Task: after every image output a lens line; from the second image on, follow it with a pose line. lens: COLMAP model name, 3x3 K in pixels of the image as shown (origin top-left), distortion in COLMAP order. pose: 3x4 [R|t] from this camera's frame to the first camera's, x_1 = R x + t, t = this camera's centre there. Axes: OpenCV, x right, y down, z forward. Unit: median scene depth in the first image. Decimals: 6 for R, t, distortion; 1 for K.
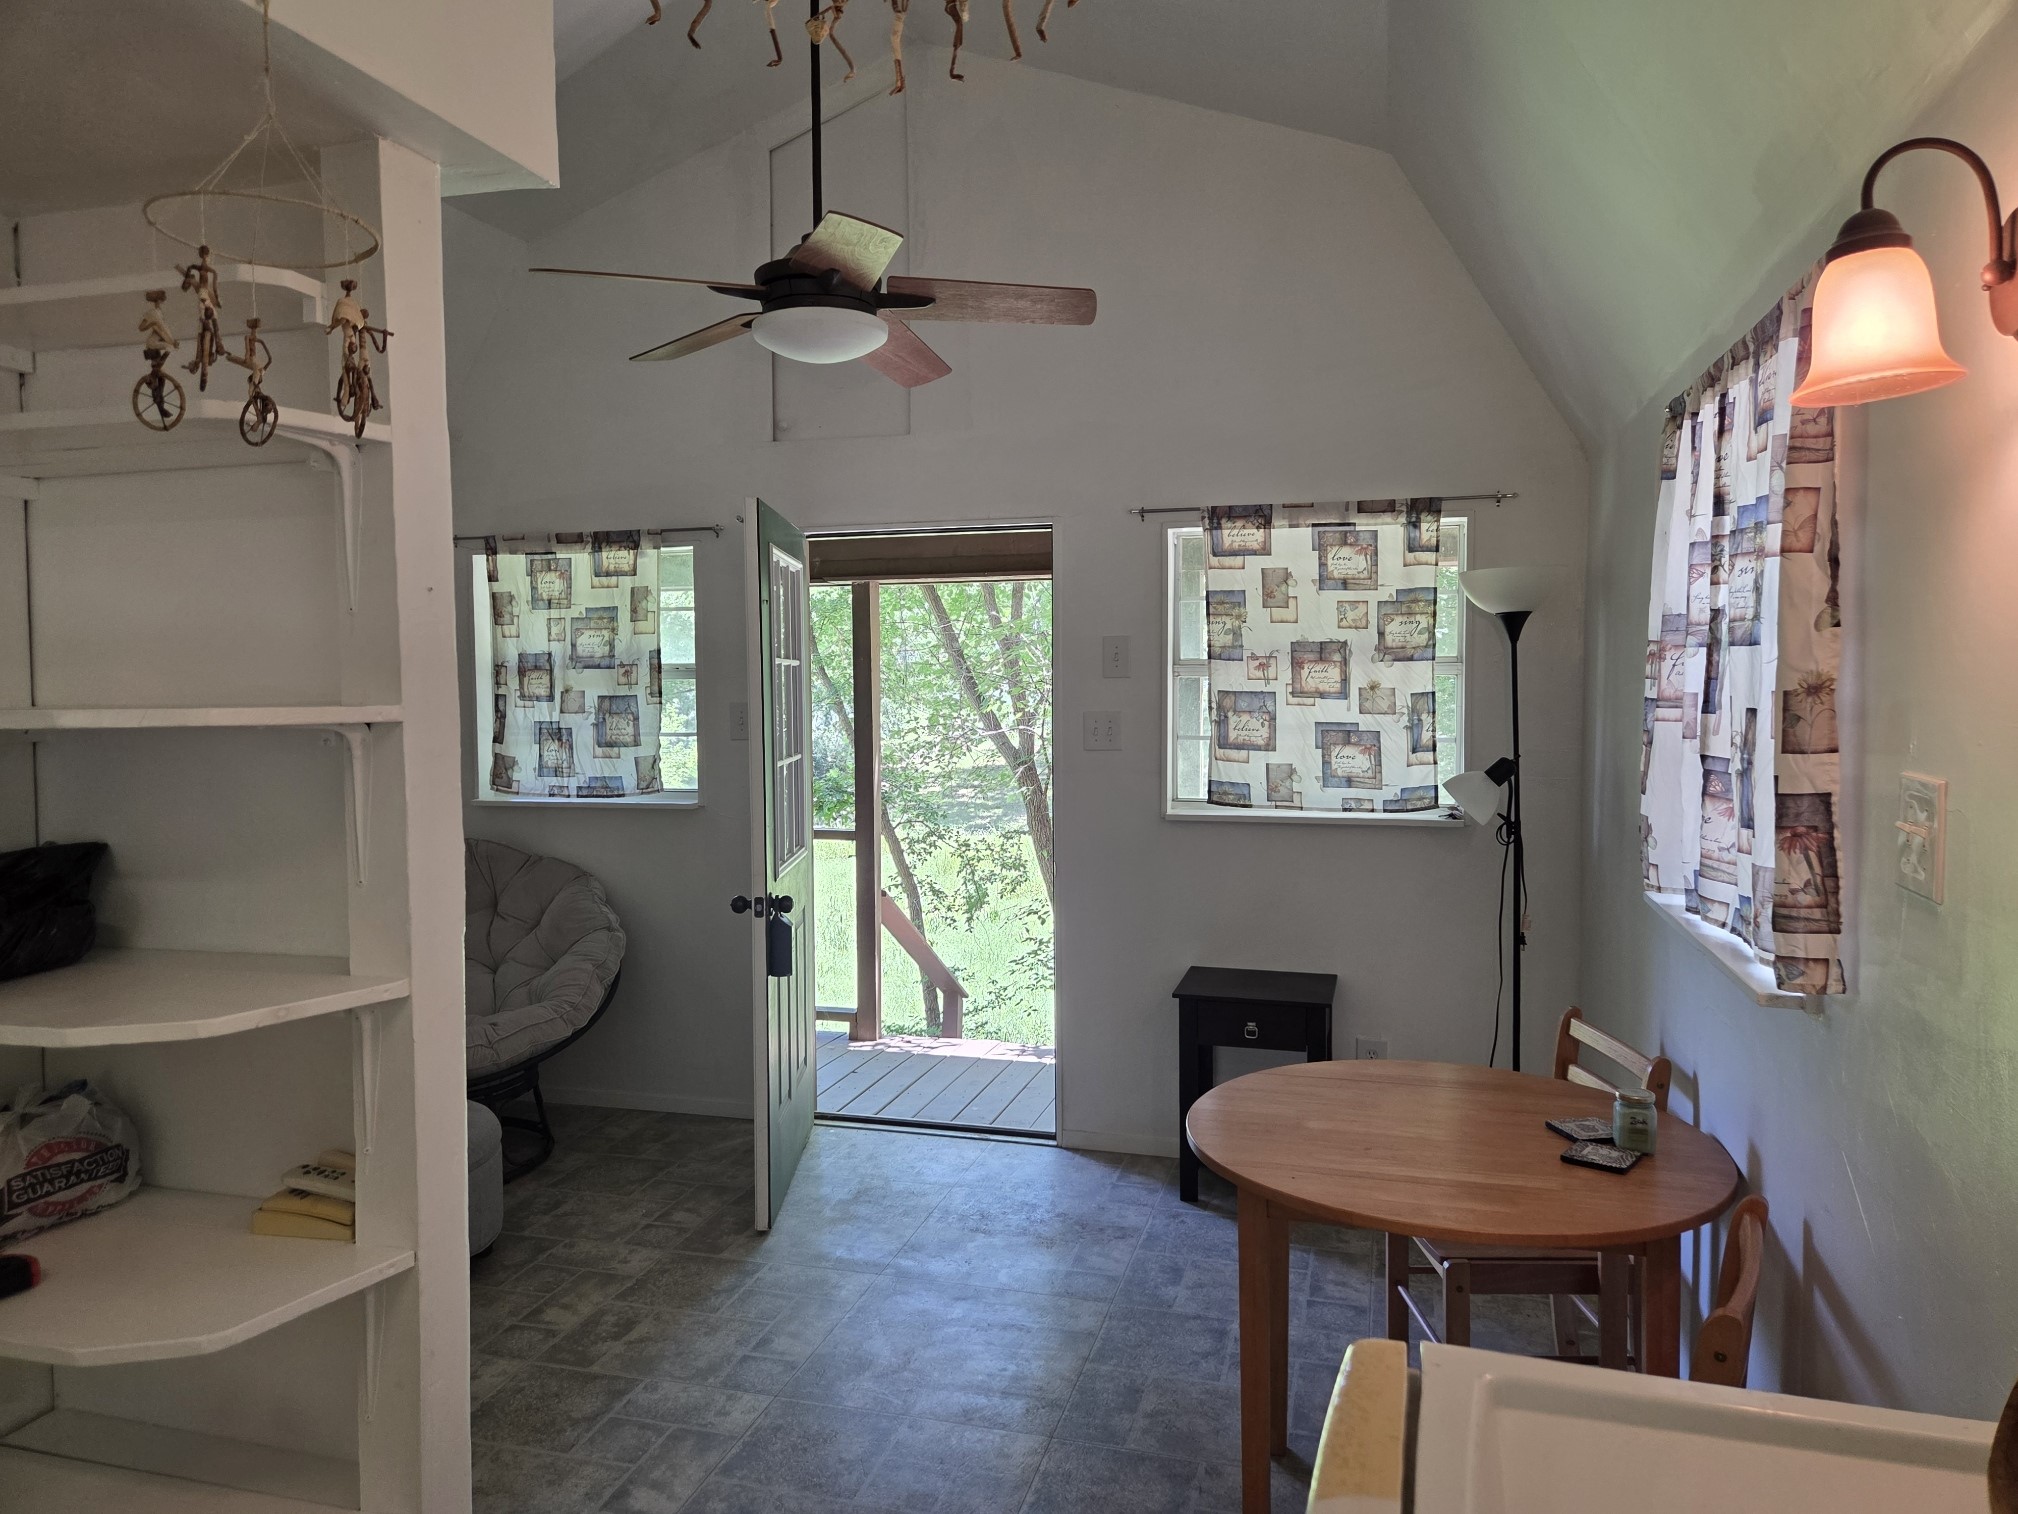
lens RADIAL K [[1348.4, 0, 1006.3], [0, 1348.4, 749.9], [0, 0, 1]] dist [0.065789, -0.054025]
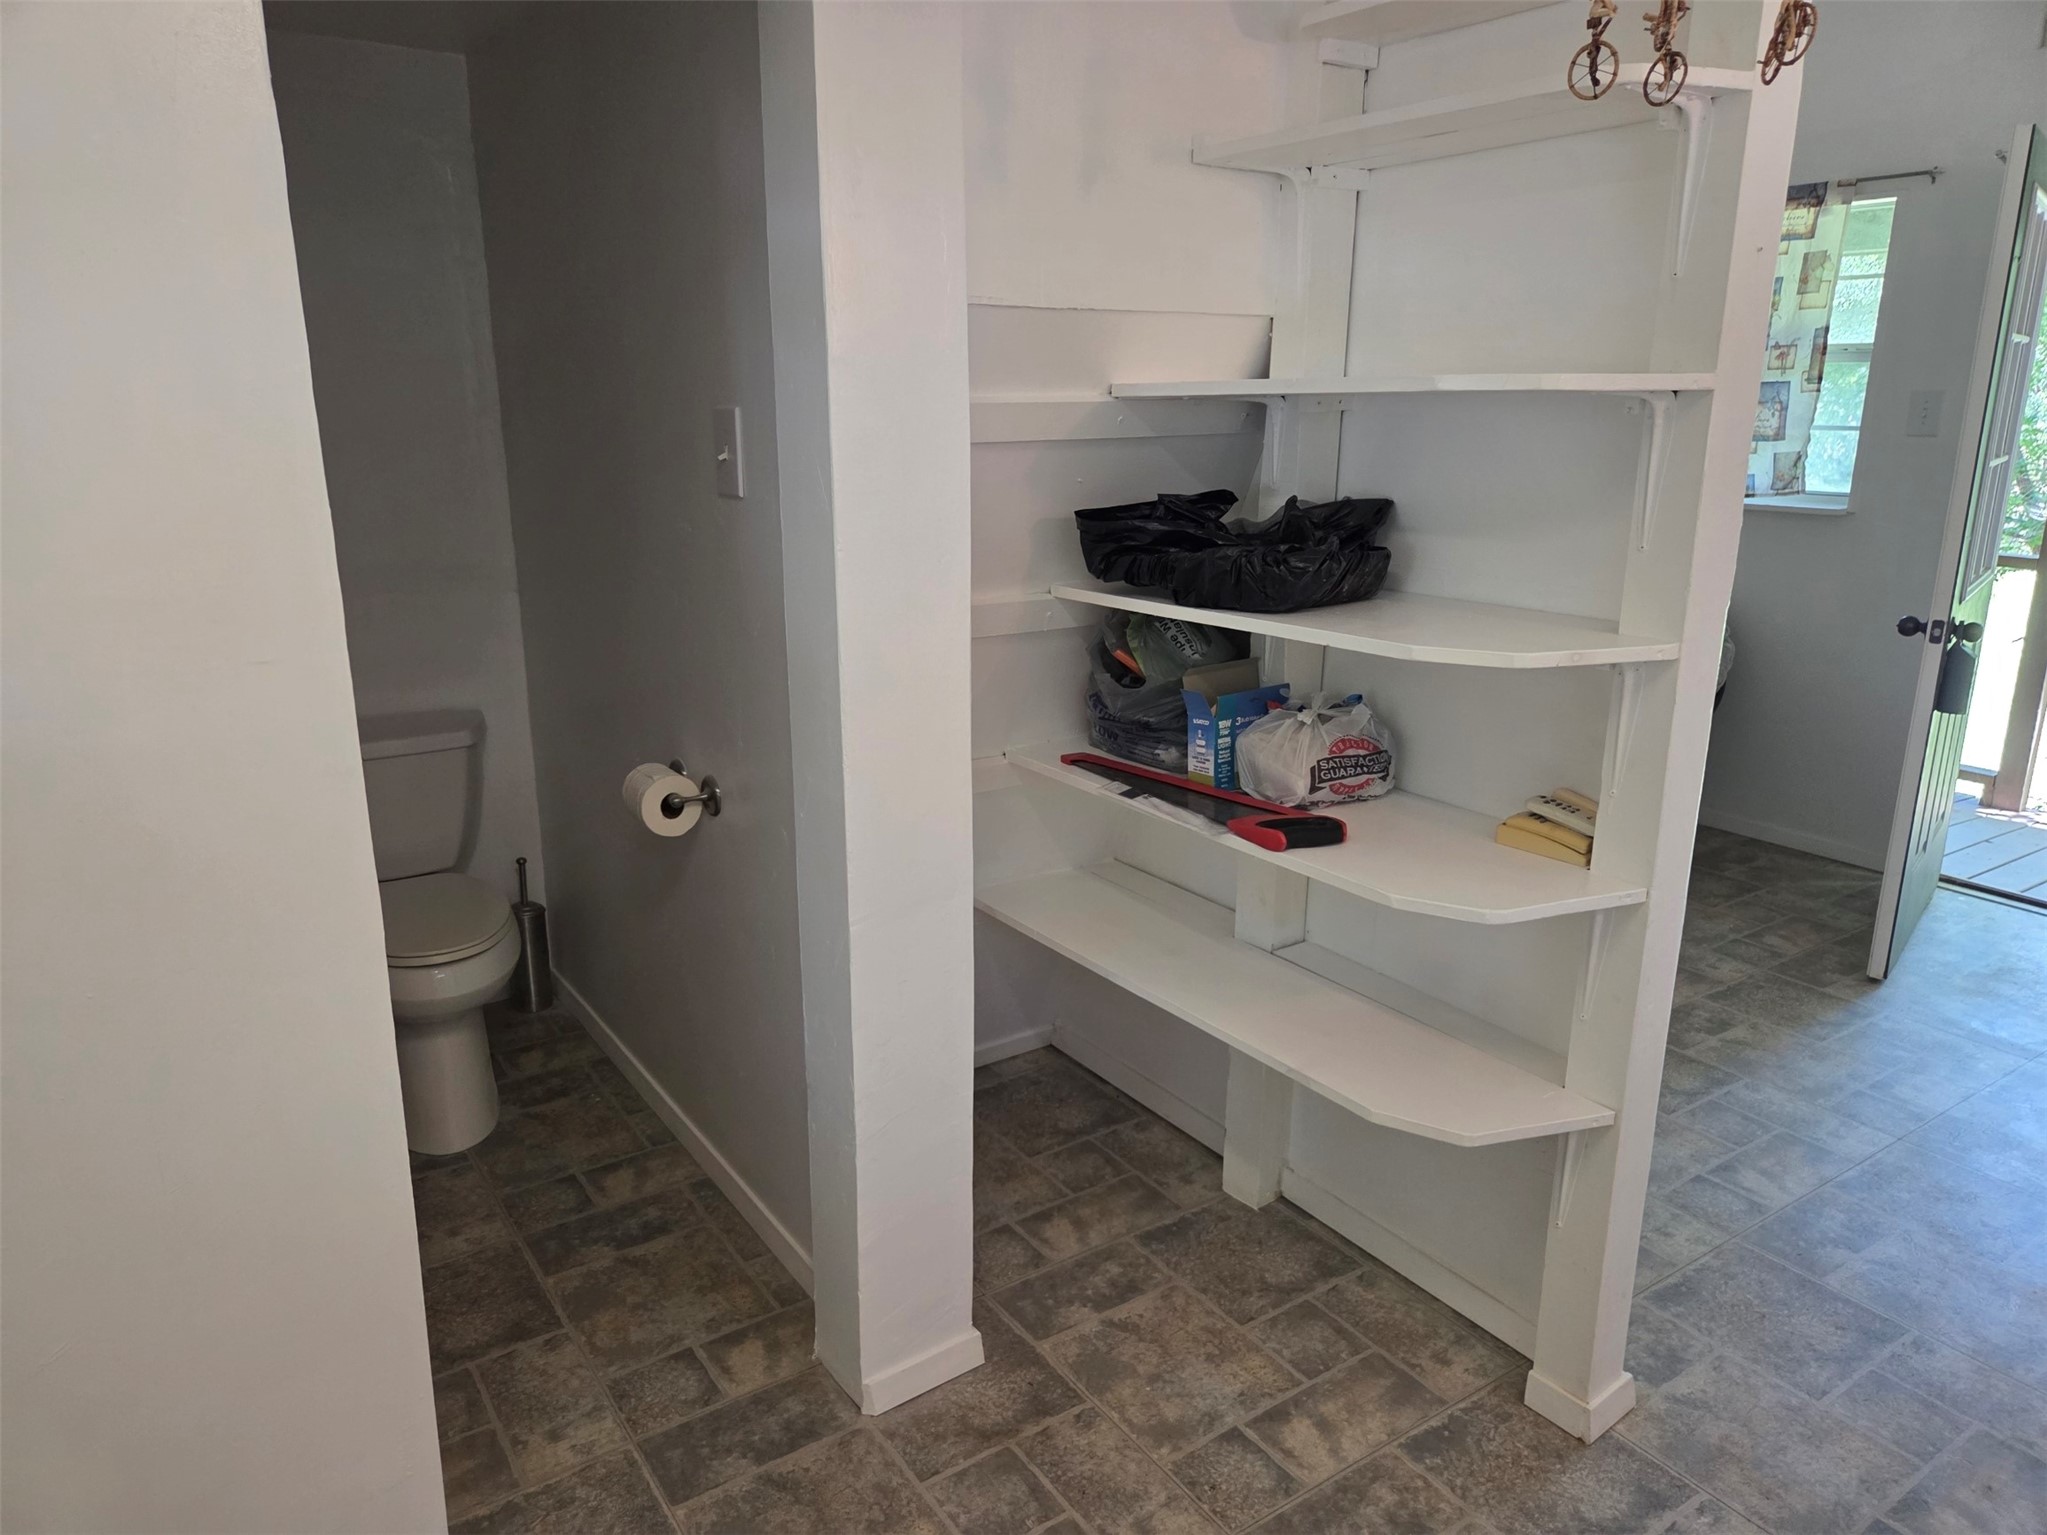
lens RADIAL K [[1367.8, 0, 1025.2], [0, 1367.8, 761.2], [0, 0, 1]] dist [0.065789, -0.054025]
pose [[0.765612, 0.177080, -0.618450, -0.079913], [-0.037382, 0.971990, 0.232031, 0.014632], [0.642216, -0.154527, 0.750787, -0.077697]]
